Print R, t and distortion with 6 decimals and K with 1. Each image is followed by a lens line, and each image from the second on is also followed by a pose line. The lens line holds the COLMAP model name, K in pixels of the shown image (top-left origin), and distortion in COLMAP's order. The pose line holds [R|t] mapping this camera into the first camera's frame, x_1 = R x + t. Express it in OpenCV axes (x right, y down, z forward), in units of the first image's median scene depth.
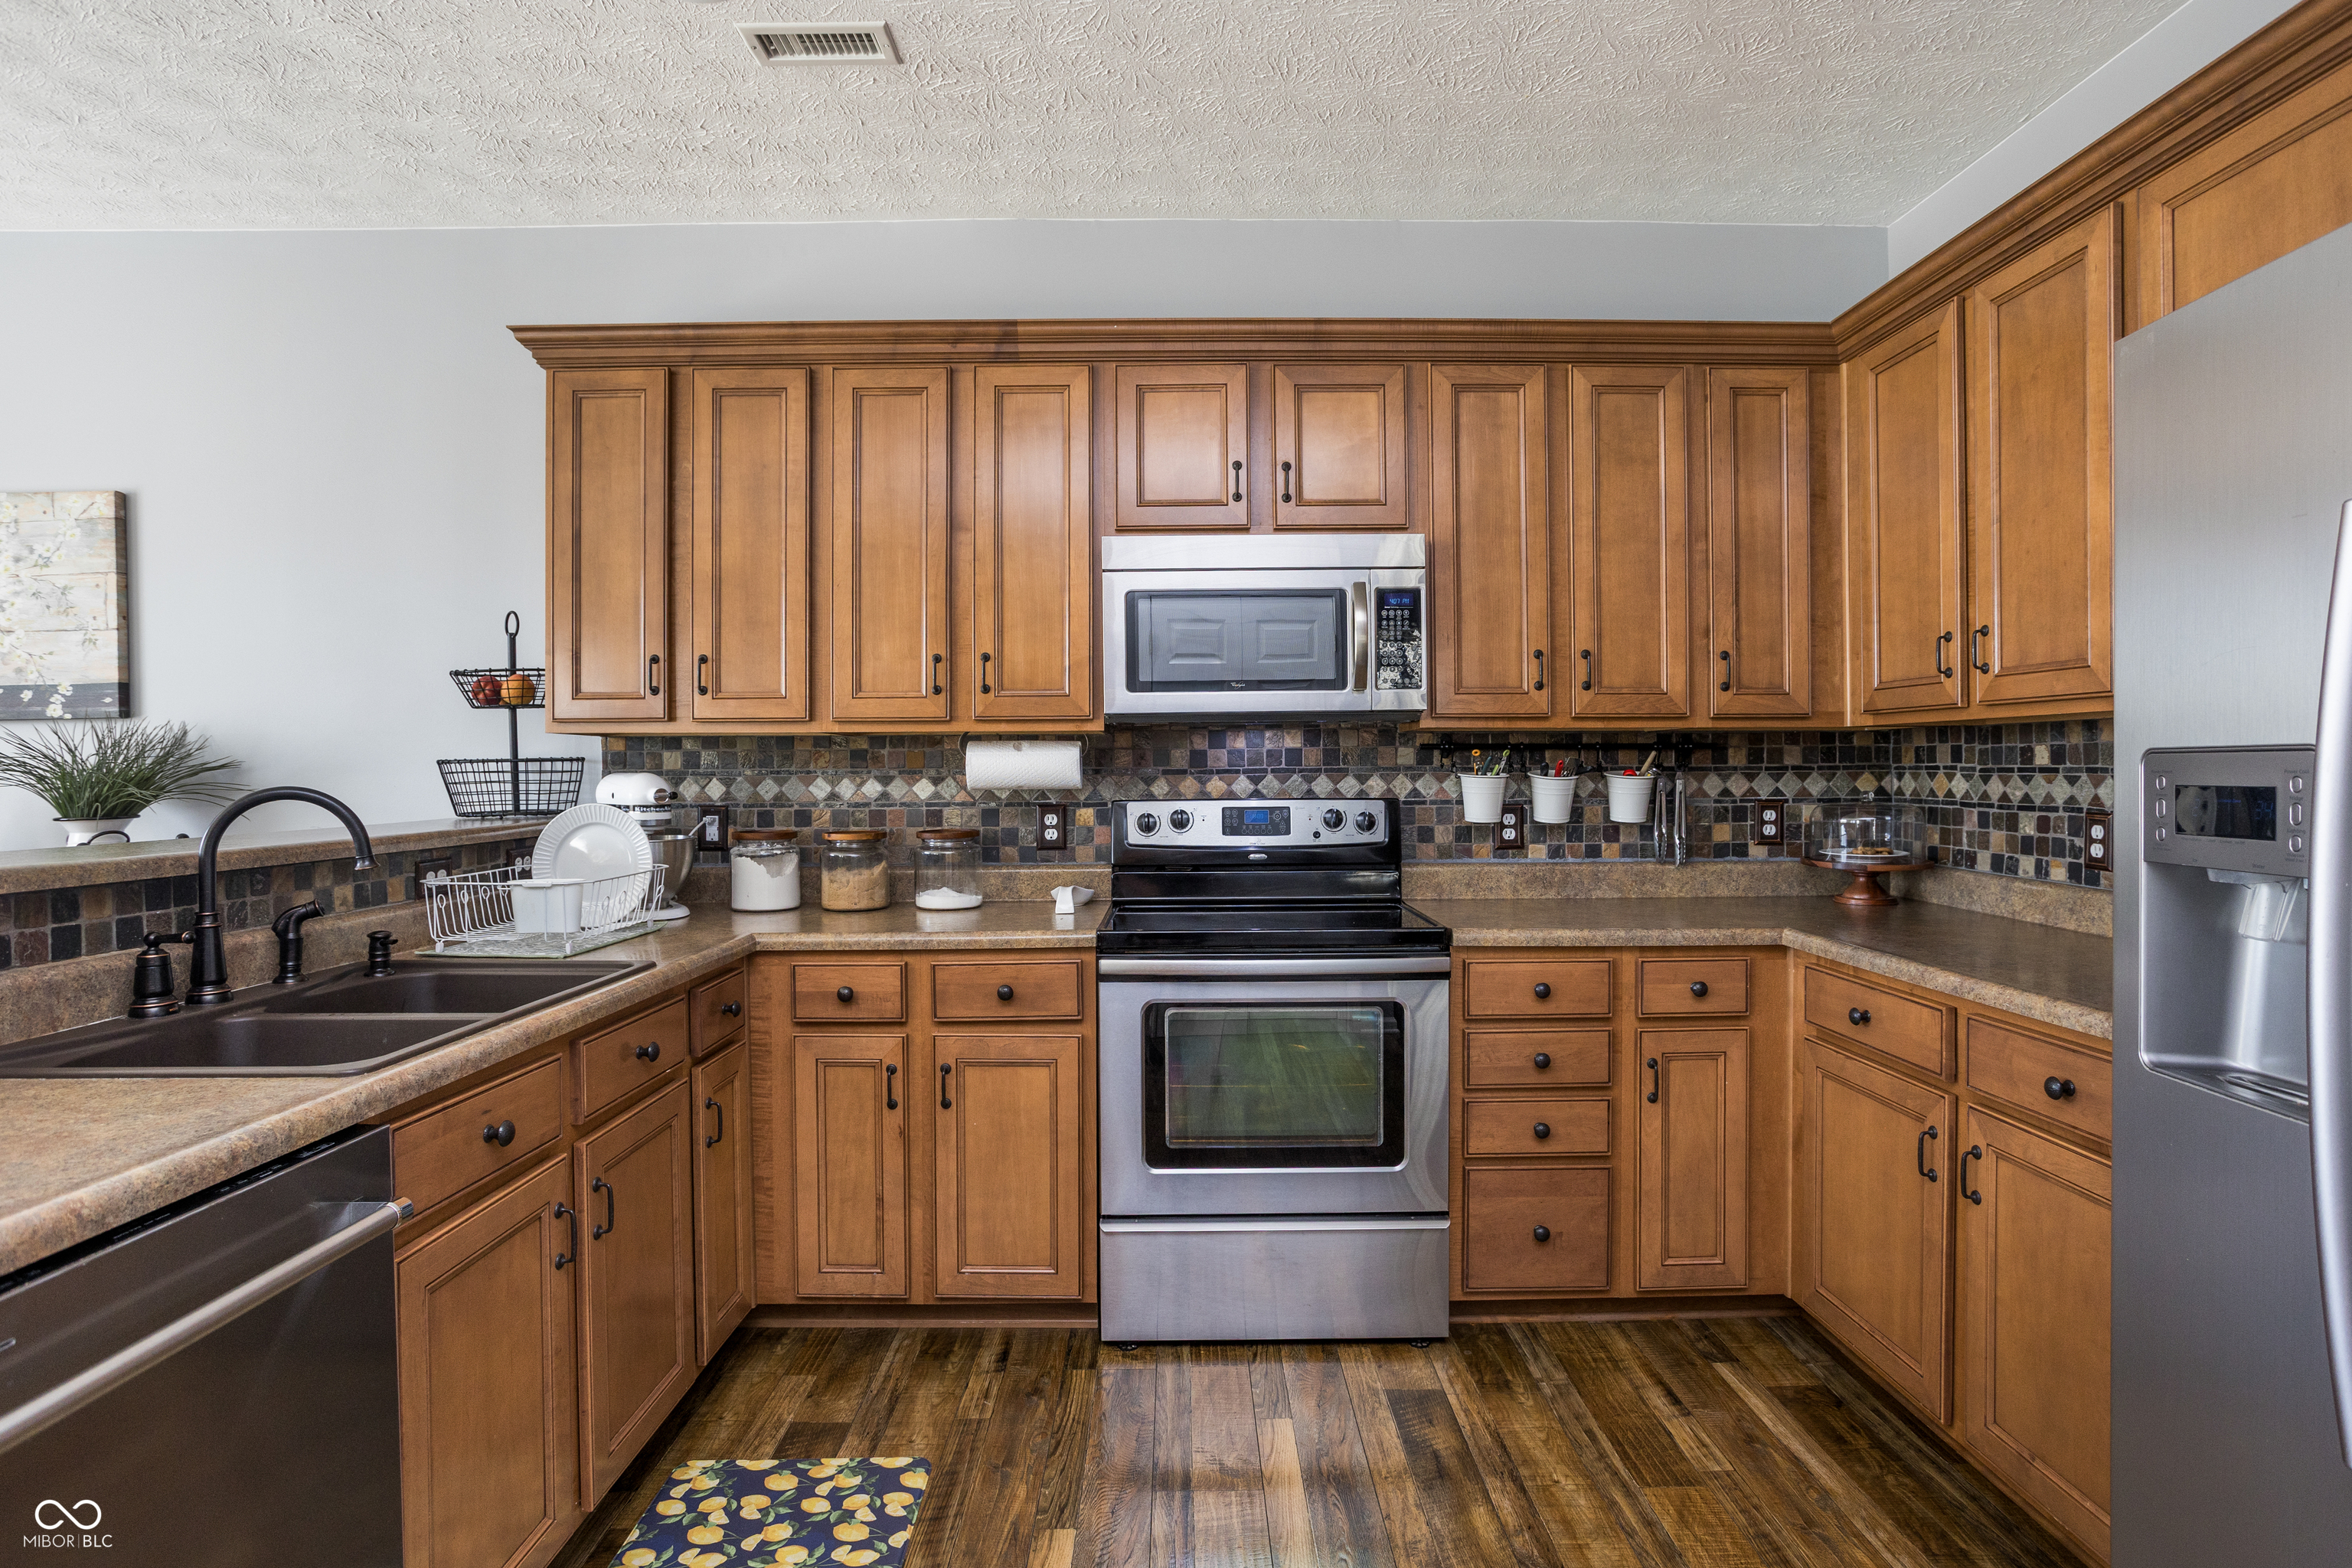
lens RADIAL K [[1225.0, 0, 1176.0], [0, 1225.0, 784.0], [0, 0, 1]] dist [-0.057816, 0.033704]
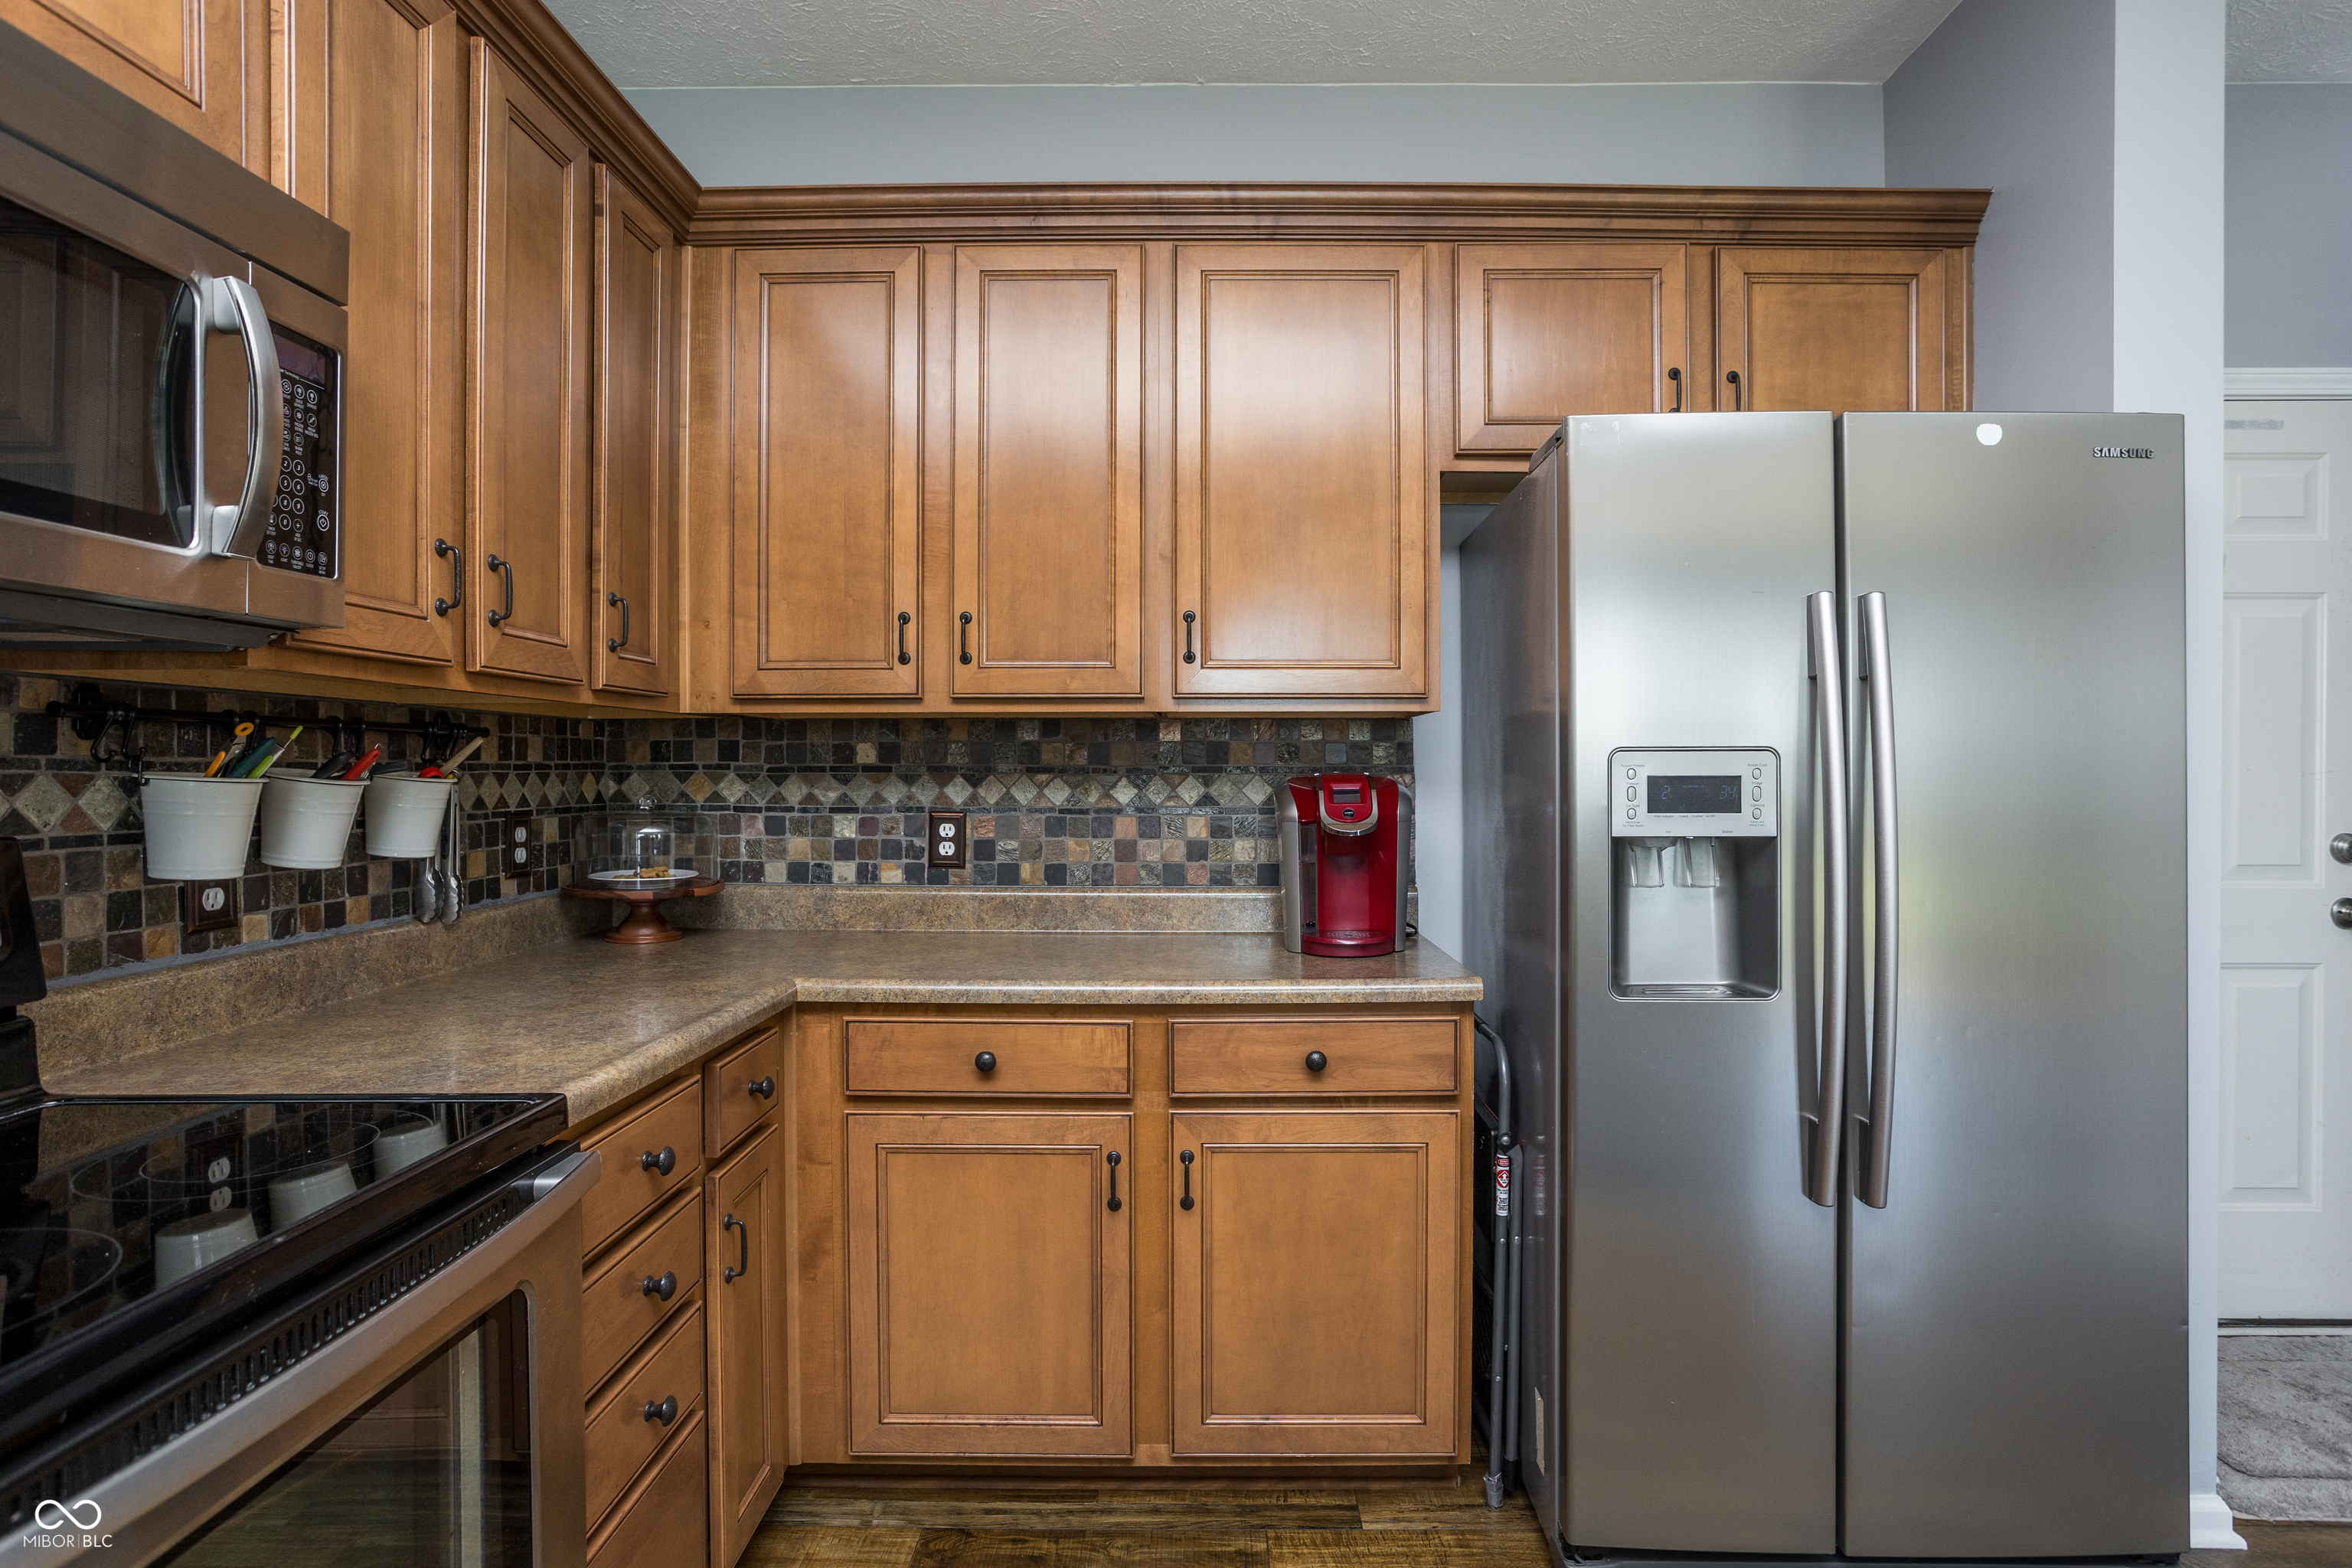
lens RADIAL K [[1232.1, 0, 1212.7], [0, 1232.1, 774.7], [0, 0, 1]] dist [-0.054708, 0.031558]
pose [[0.005291, -0.000943, 0.999986, -0.227139], [0.014352, 0.999897, 0.000867, -0.003779], [-0.999883, 0.014347, 0.005304, 0.662658]]
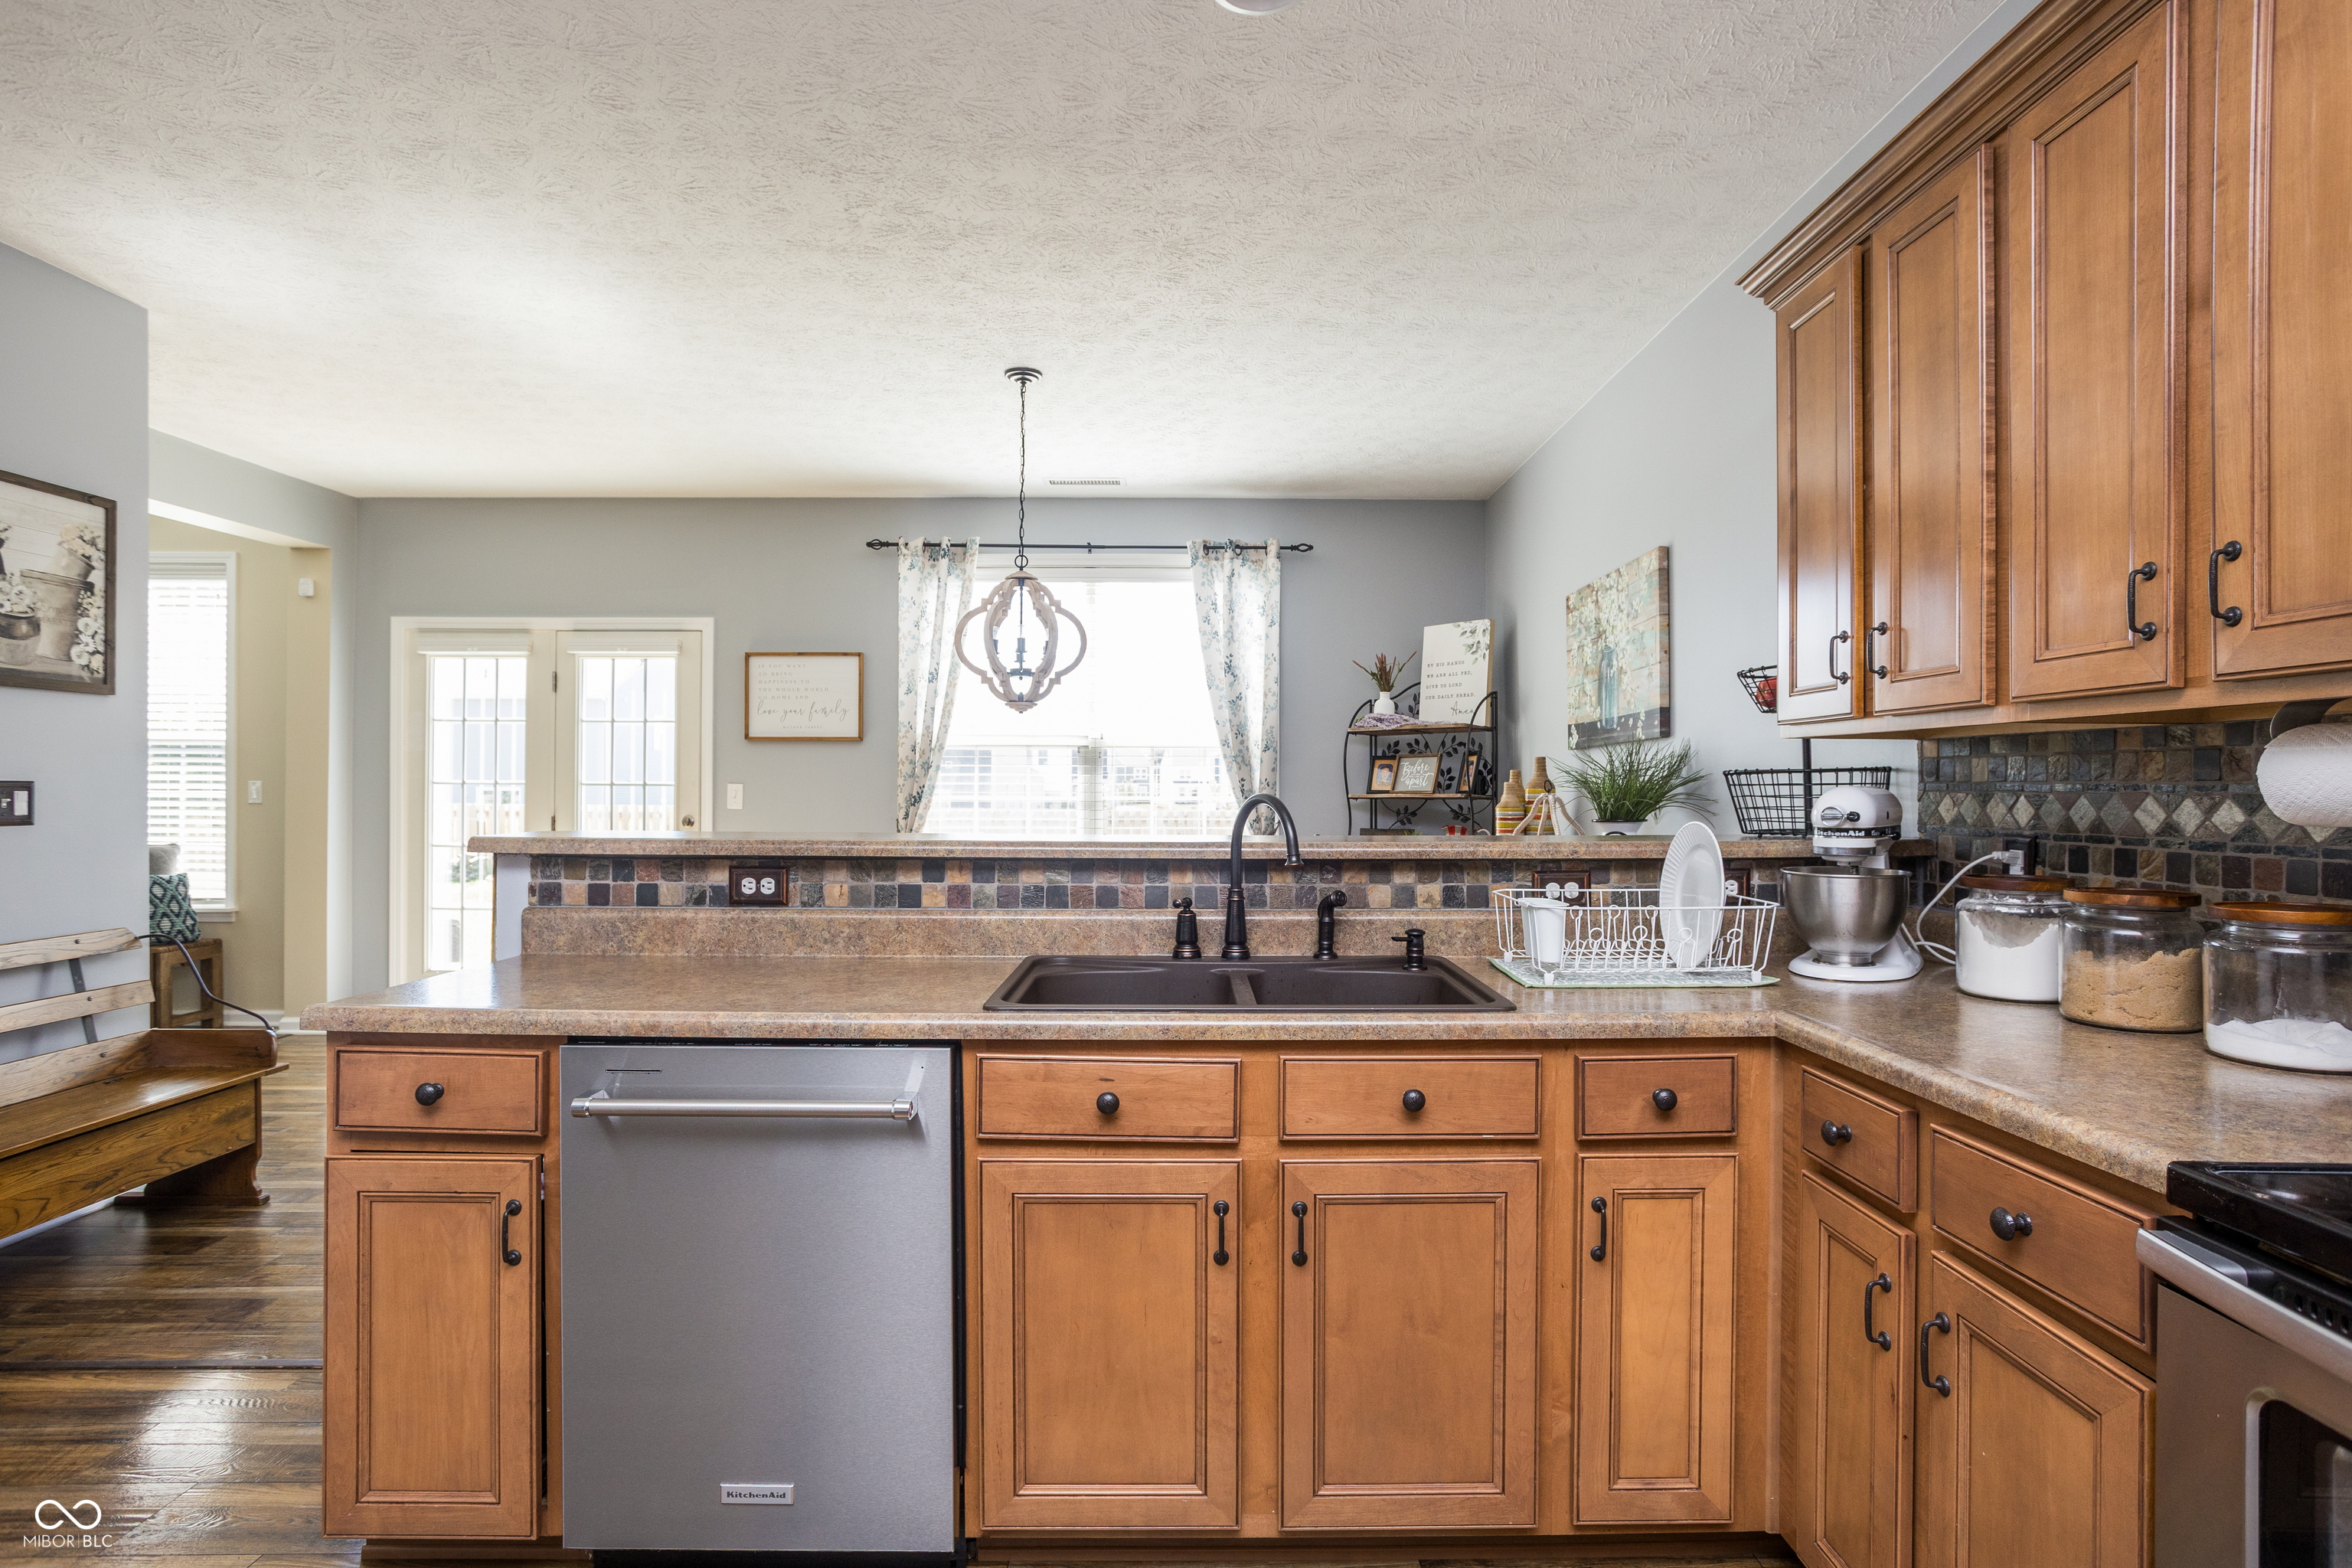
lens RADIAL K [[1182.2, 0, 1200.4], [0, 1182.2, 791.4], [0, 0, 1]] dist [-0.054443, 0.024589]
pose [[0.010724, 0.008825, -0.999904, 0.292534], [-0.015654, 0.999840, 0.008656, -0.005777], [0.999820, 0.015559, 0.010861, 0.585950]]
